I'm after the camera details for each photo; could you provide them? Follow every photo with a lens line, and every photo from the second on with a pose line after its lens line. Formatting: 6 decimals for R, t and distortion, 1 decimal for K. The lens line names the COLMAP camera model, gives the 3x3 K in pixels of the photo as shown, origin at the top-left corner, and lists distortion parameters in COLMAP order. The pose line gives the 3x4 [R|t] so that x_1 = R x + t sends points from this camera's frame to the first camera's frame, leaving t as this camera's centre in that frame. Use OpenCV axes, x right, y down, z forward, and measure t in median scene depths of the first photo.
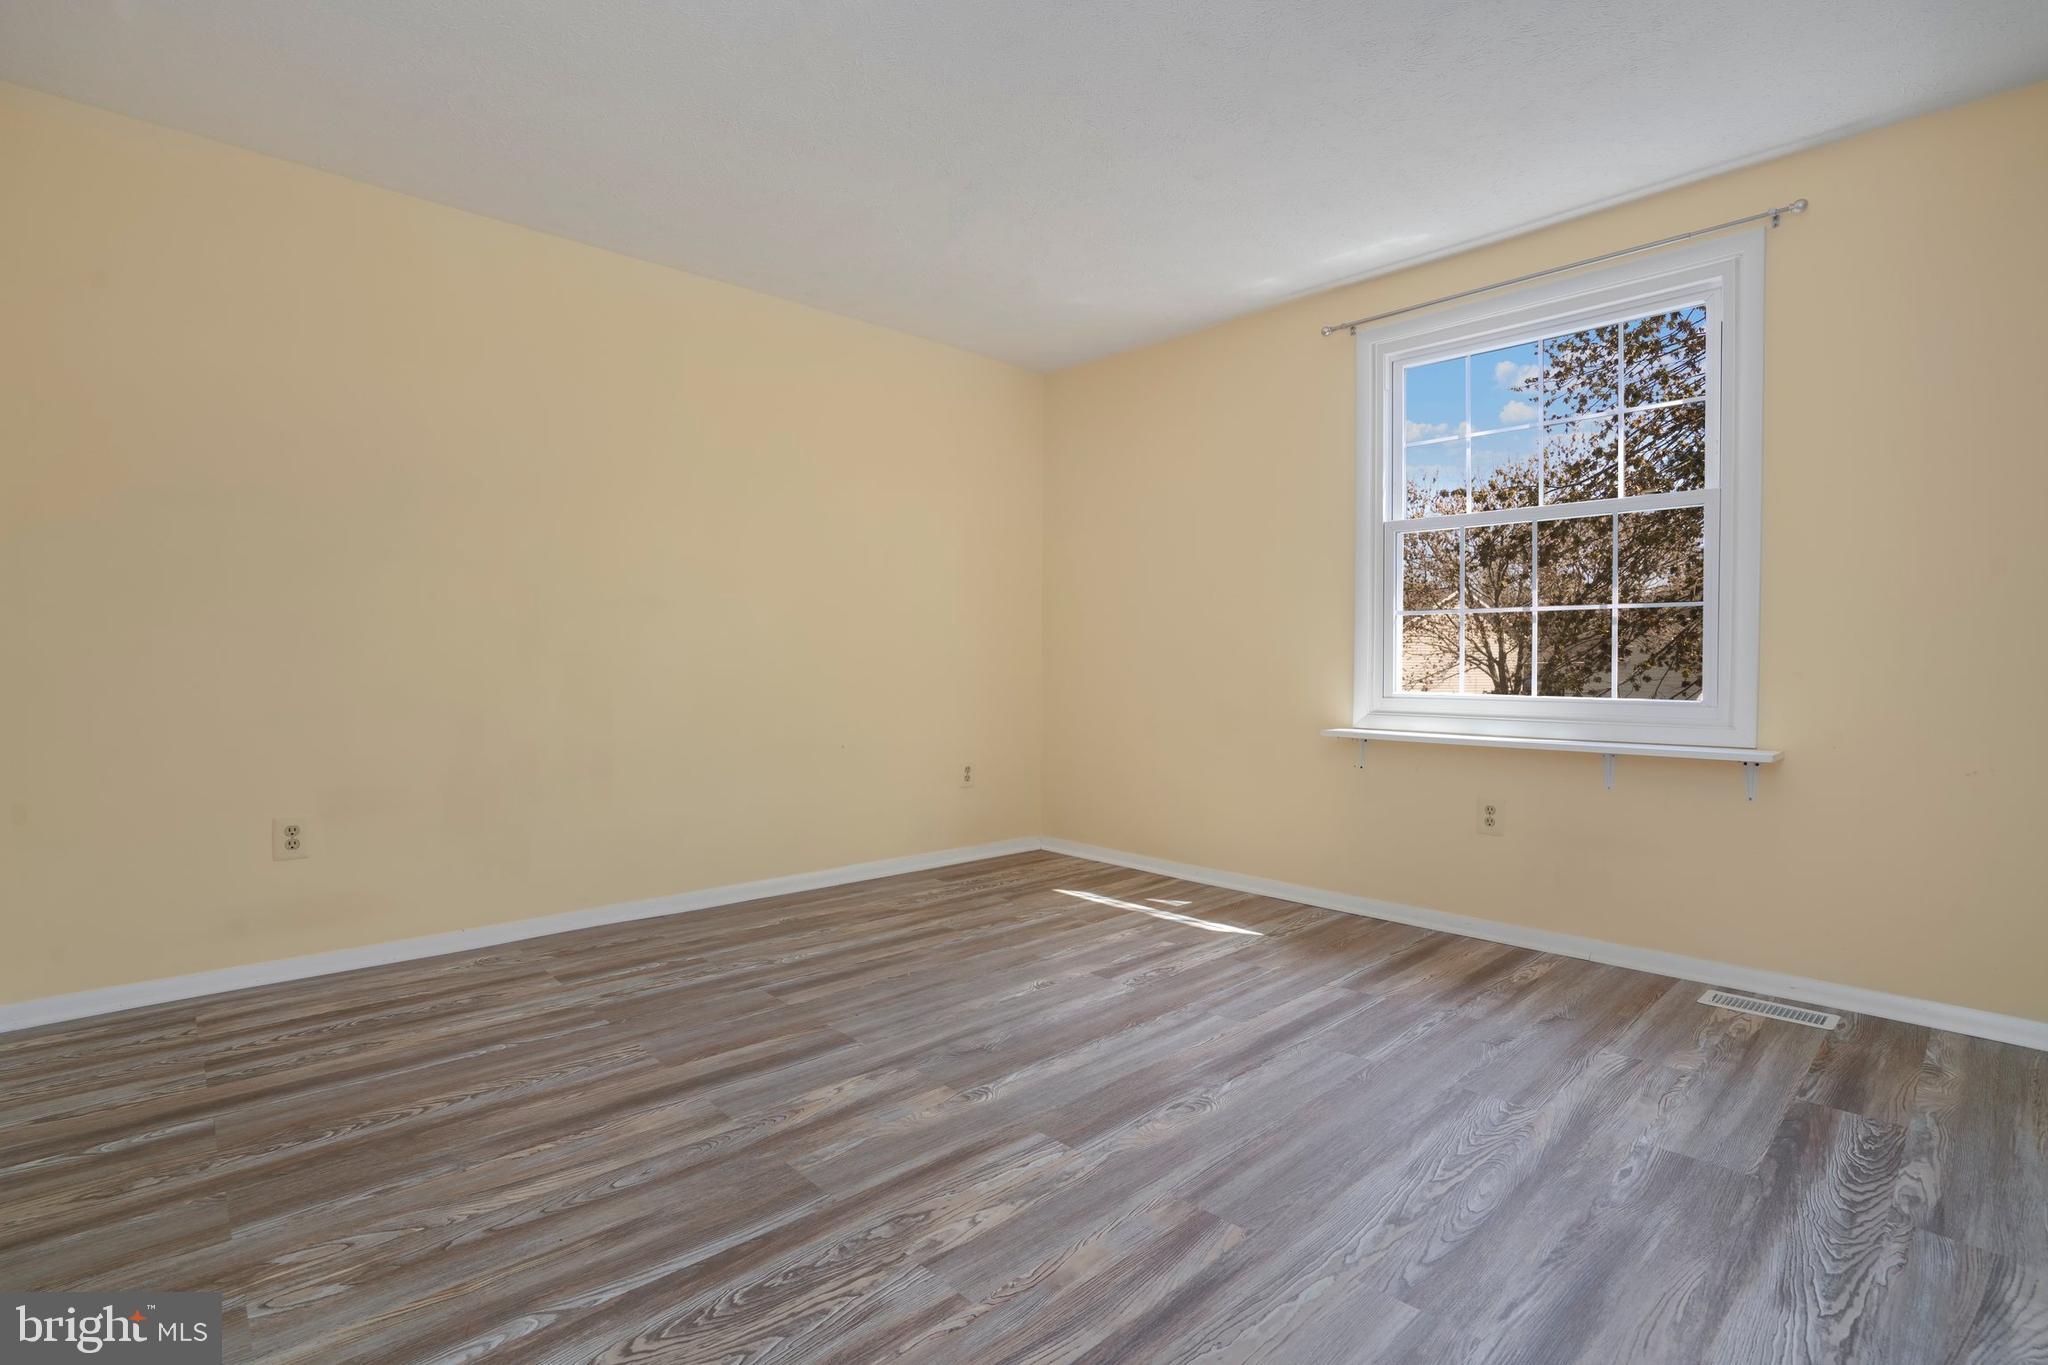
lens RADIAL K [[981.0, 0, 1019.7], [0, 981.0, 686.1], [0, 0, 1]] dist [-0.057057, 0.027846]
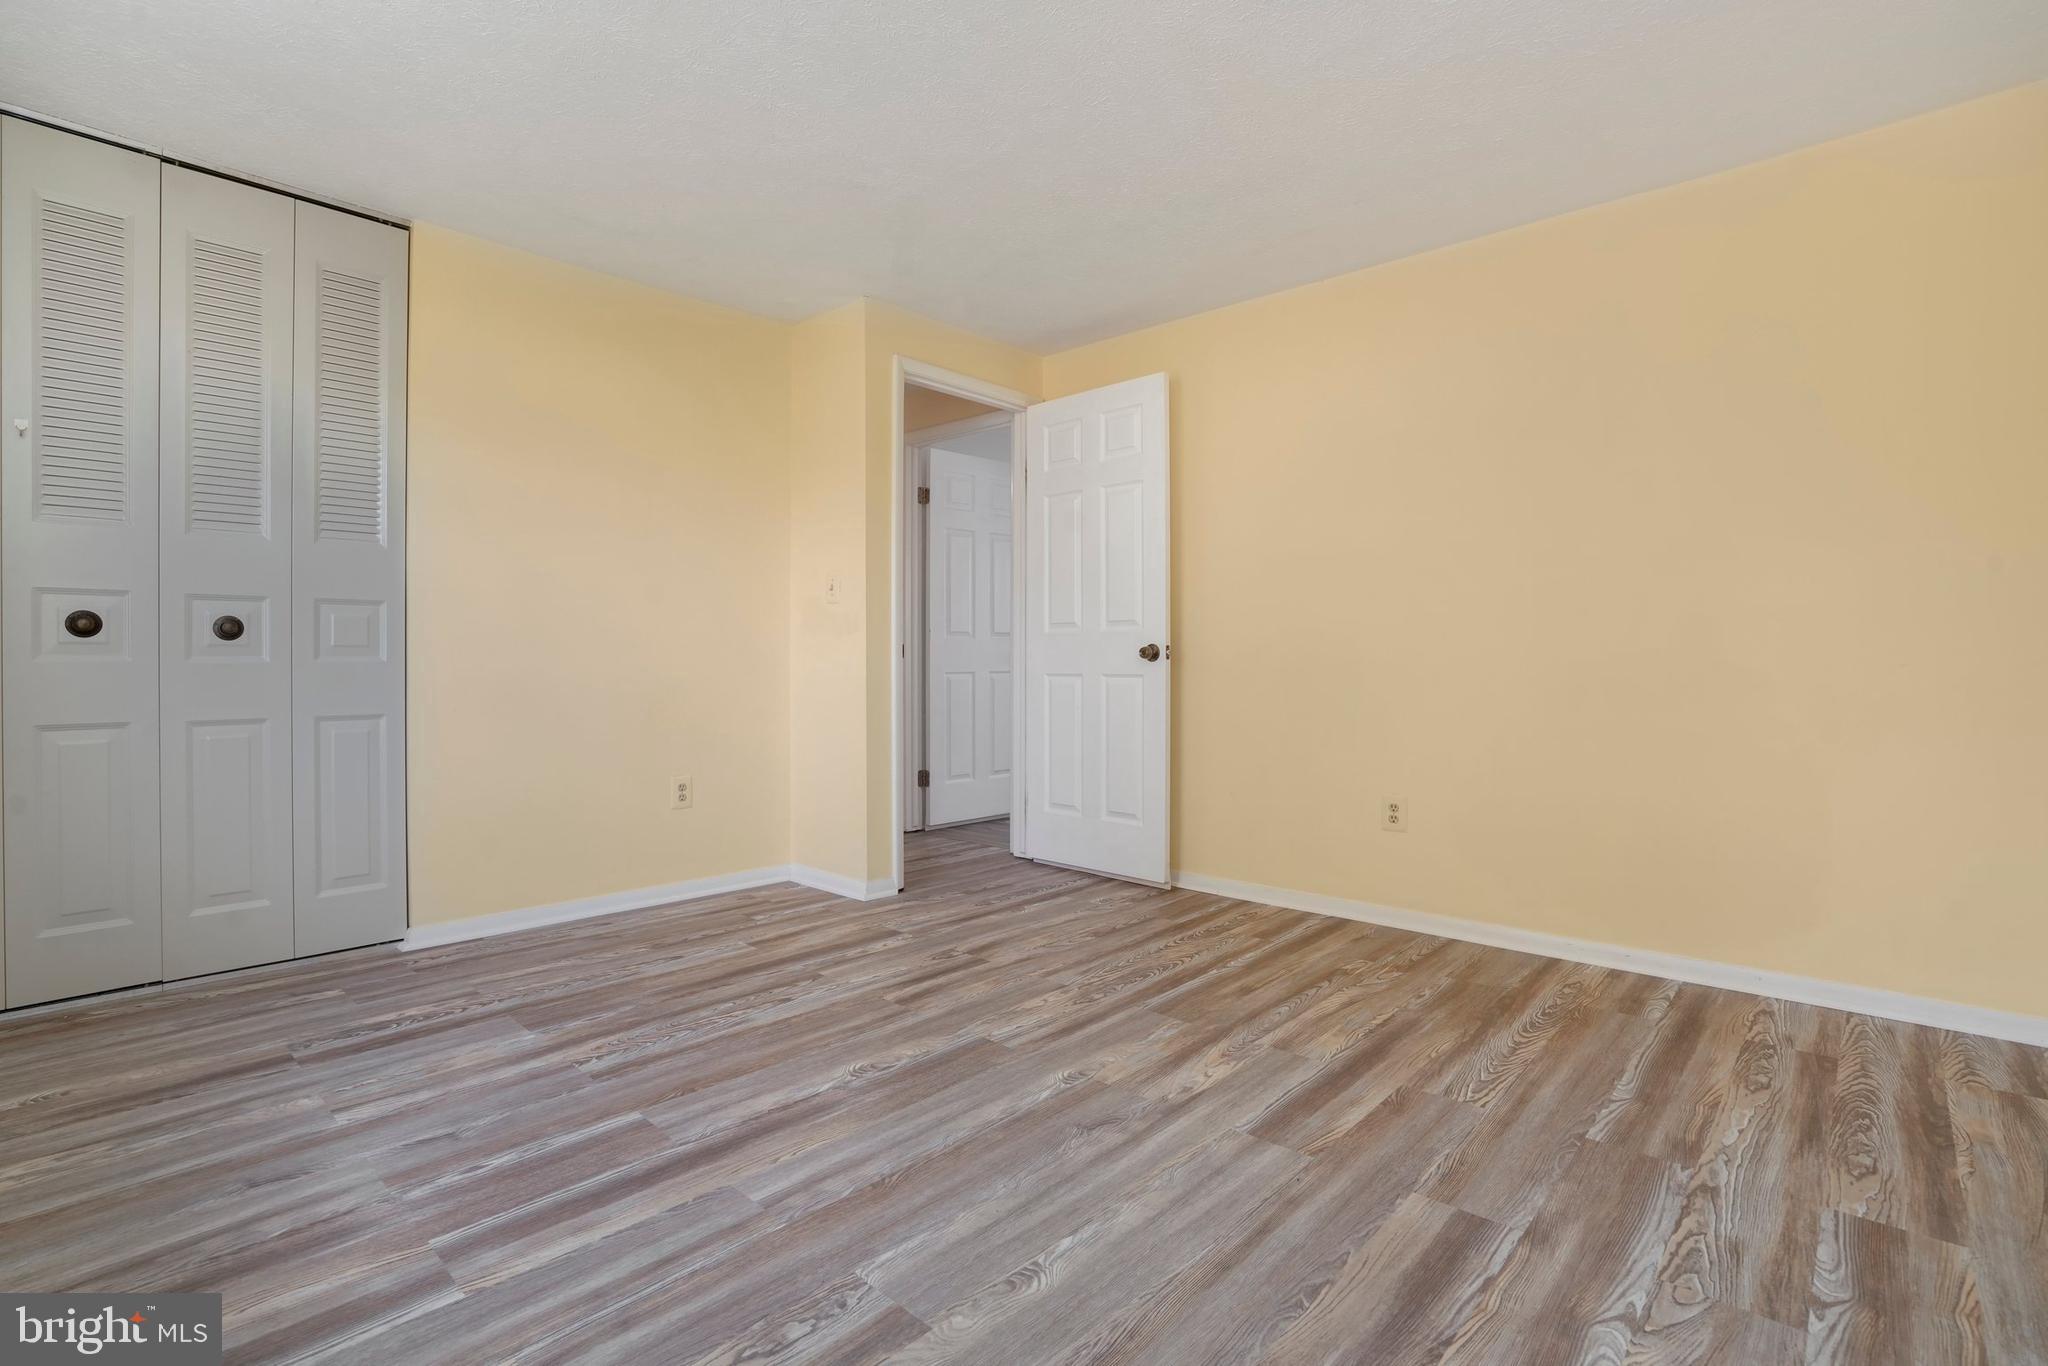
lens RADIAL K [[981.0, 0, 1019.7], [0, 981.0, 686.6], [0, 0, 1]] dist [-0.057057, 0.027846]
pose [[-0.997466, -0.003096, -0.071075, 0.087244], [-0.006840, 0.998598, 0.052486, -0.049231], [0.070813, 0.052840, -0.996089, 1.984680]]
